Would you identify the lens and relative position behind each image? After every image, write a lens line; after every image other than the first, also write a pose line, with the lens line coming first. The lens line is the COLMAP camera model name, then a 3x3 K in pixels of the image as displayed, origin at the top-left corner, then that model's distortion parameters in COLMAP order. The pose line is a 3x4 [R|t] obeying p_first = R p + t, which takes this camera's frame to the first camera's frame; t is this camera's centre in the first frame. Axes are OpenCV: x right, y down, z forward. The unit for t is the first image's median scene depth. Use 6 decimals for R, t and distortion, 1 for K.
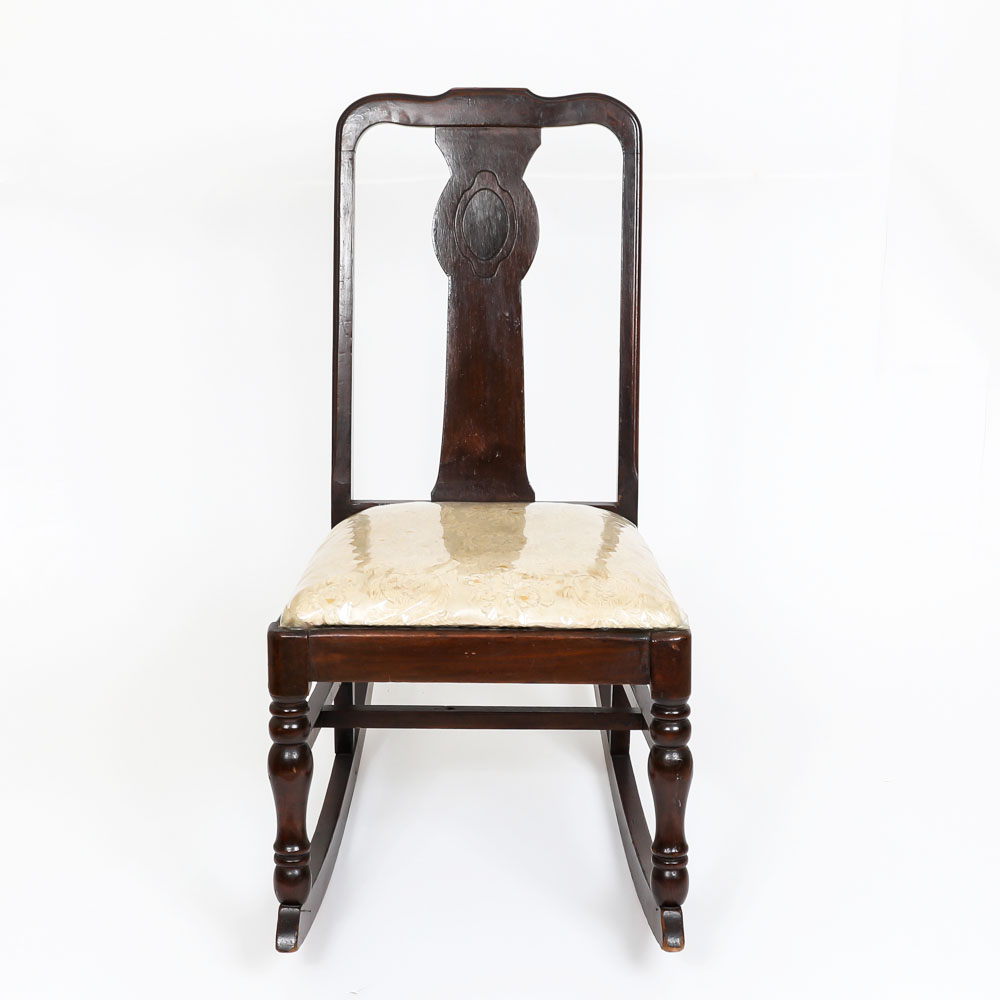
lens RADIAL K [[2736.4, 0, 500.0], [0, 2736.4, 500.0], [0, 0, 1]] dist [-0.040436, 0.466087]
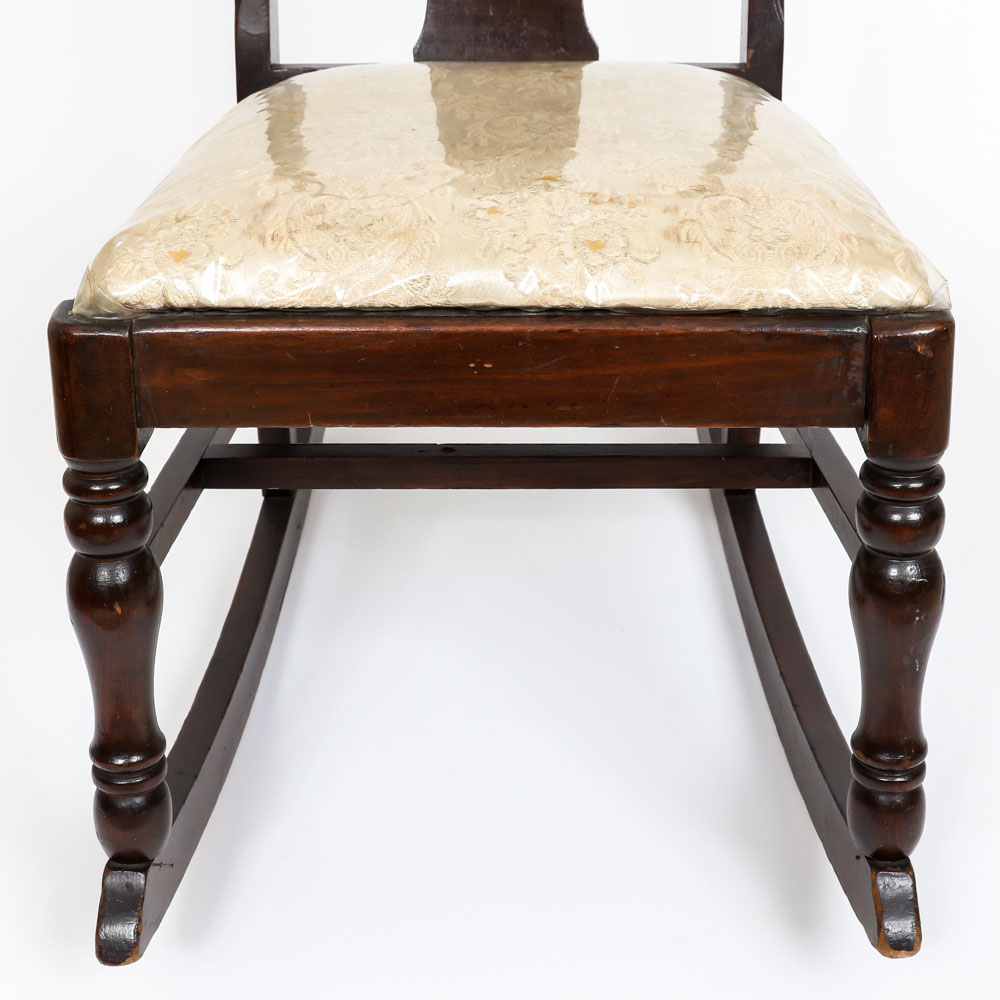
lens RADIAL K [[2736.4, 0, 500.0], [0, 2736.4, 500.0], [0, 0, 1]] dist [-0.040436, 0.466087]
pose [[0.999907, -0.008827, -0.010431, -0.002948], [0.010187, 0.990317, 0.138448, 0.013968], [0.009108, -0.138542, 0.990315, 0.527497]]
